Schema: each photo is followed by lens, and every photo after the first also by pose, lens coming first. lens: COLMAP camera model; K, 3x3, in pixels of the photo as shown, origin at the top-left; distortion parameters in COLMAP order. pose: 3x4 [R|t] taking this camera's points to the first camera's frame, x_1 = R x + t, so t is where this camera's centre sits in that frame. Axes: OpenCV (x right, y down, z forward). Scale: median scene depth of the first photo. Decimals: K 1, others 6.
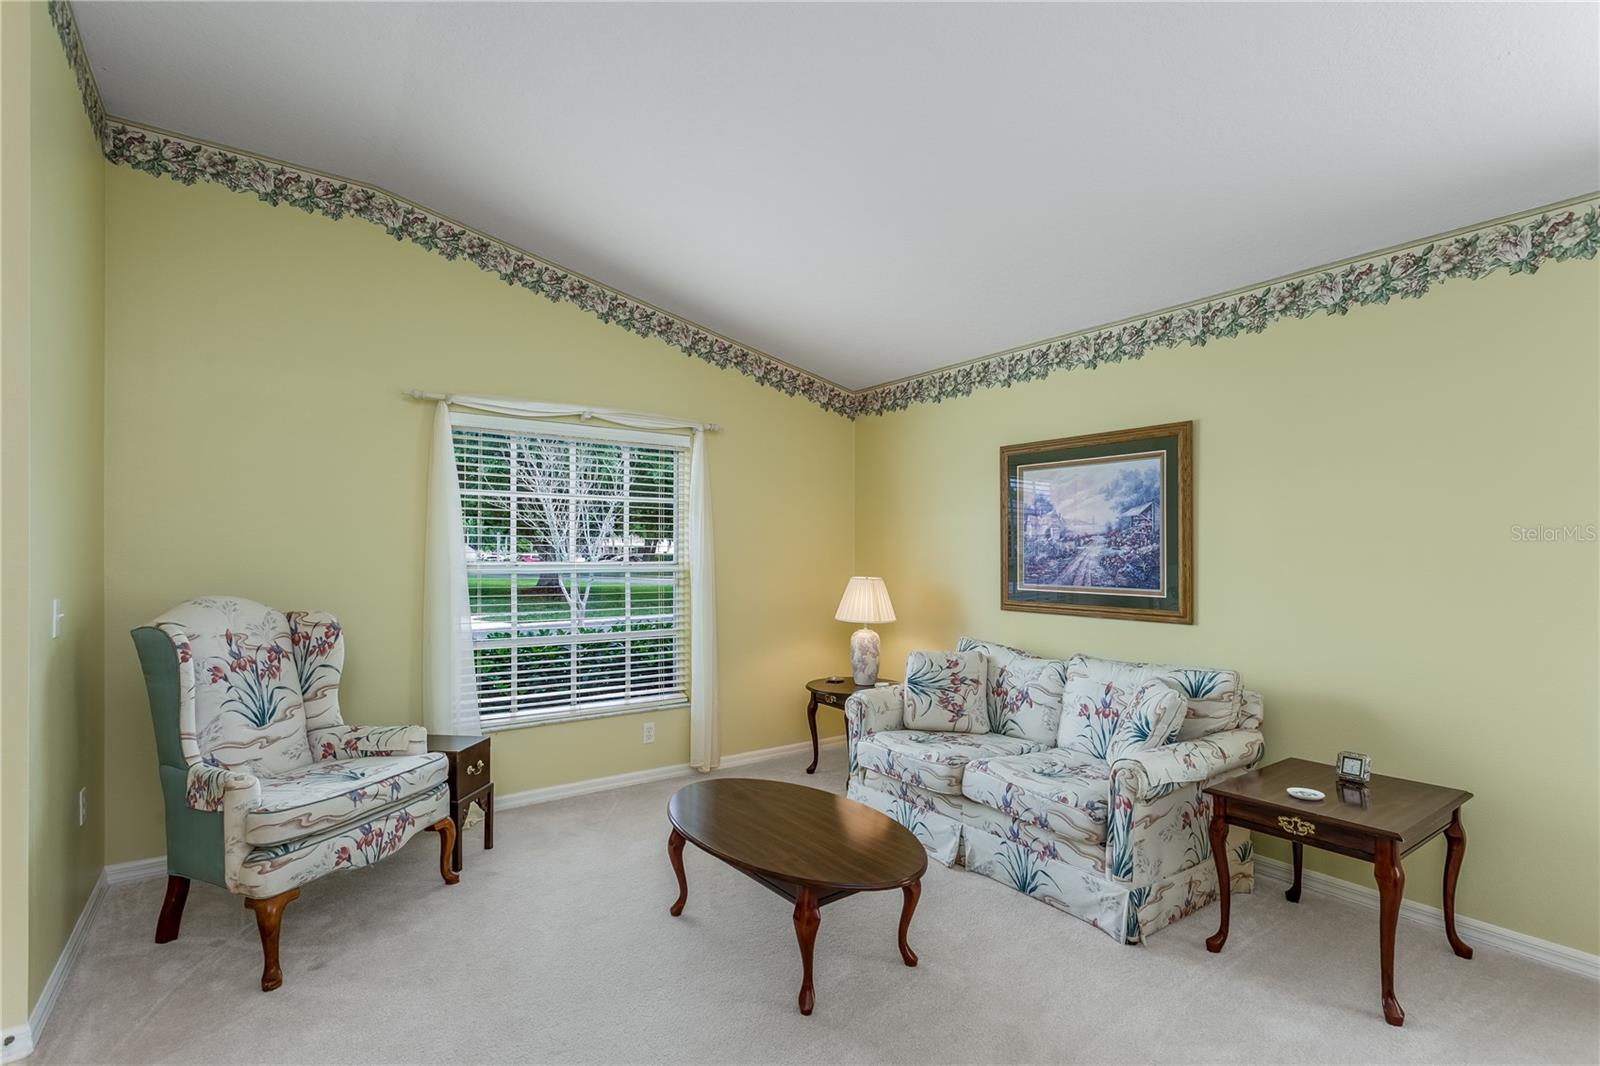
lens RADIAL K [[762.0, 0, 805.6], [0, 762.0, 551.9], [0, 0, 1]] dist [-0.000781, -0.002532]
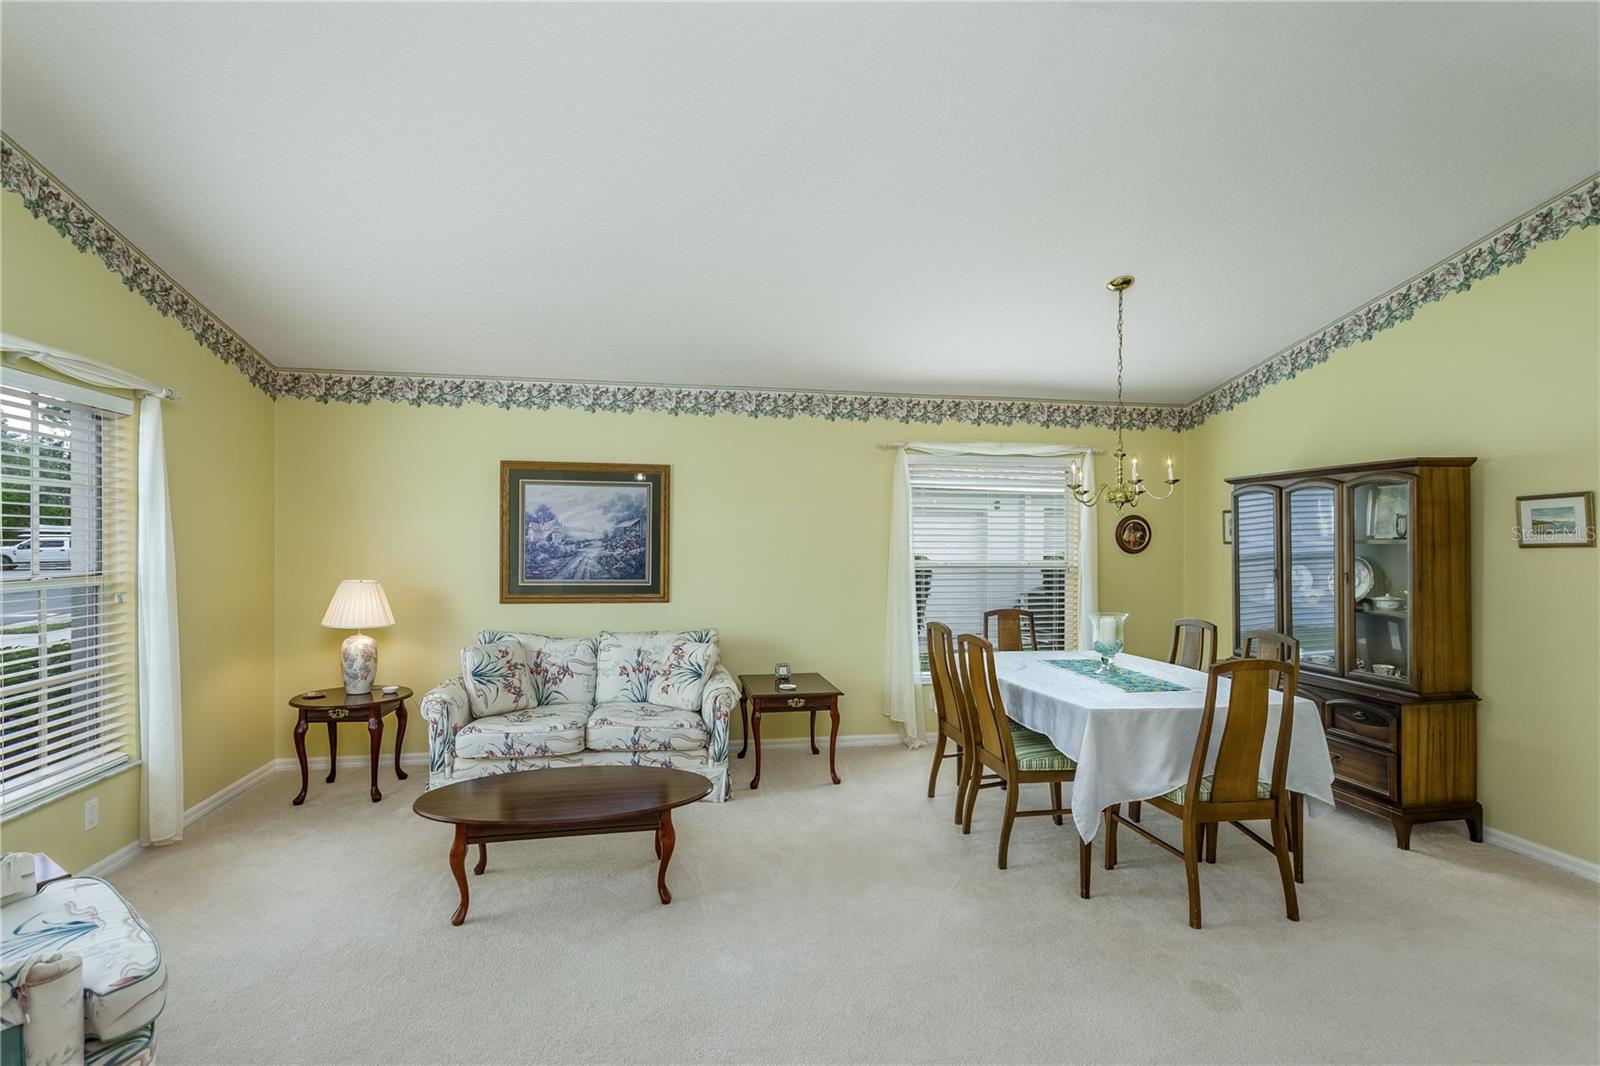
lens RADIAL K [[762.0, 0, 801.5], [0, 762.0, 543.4], [0, 0, 1]] dist [-0.000781, -0.002532]
pose [[0.427456, -0.005030, 0.904022, -0.661750], [-0.009627, 0.999902, 0.010115, -0.033661], [-0.903985, -0.013027, 0.427366, 0.118039]]
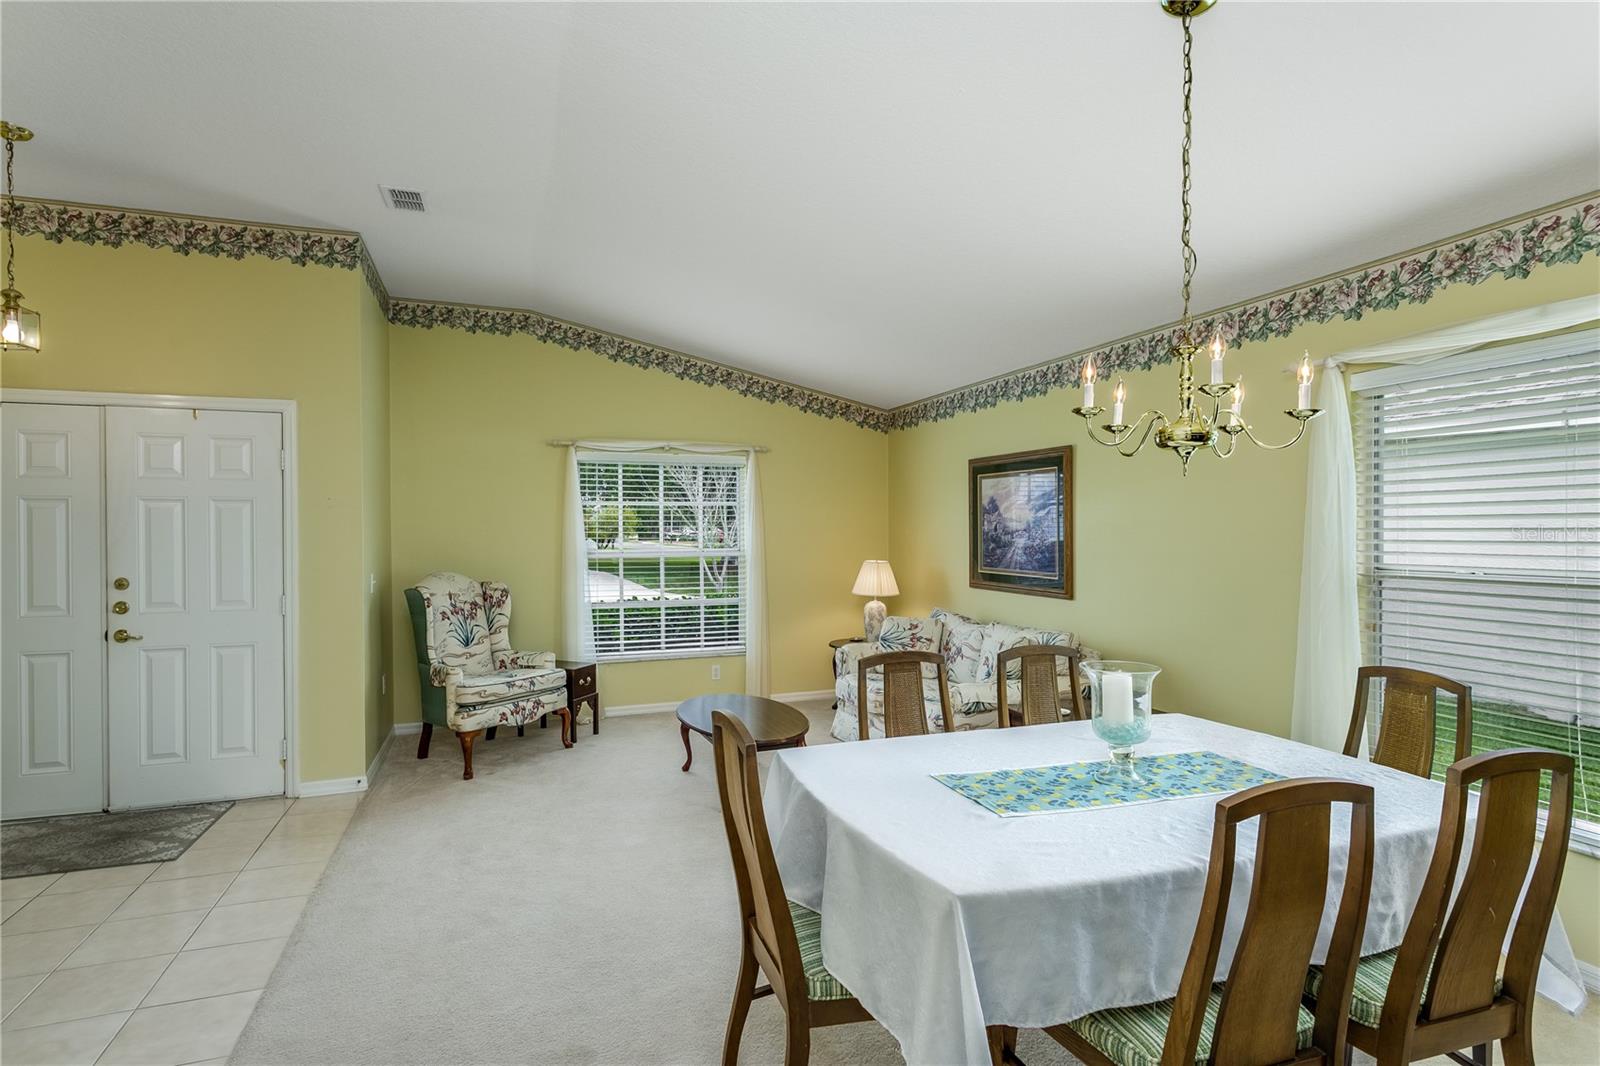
lens RADIAL K [[782.9, 0, 802.6], [0, 782.9, 550.3], [0, 0, 1]] dist [-0.054664, 0.003222]
pose [[0.966051, 0.001903, -0.258343, 0.368105], [0.004621, 0.999686, 0.024645, -0.022624], [0.258308, -0.025002, 0.965739, -0.384053]]
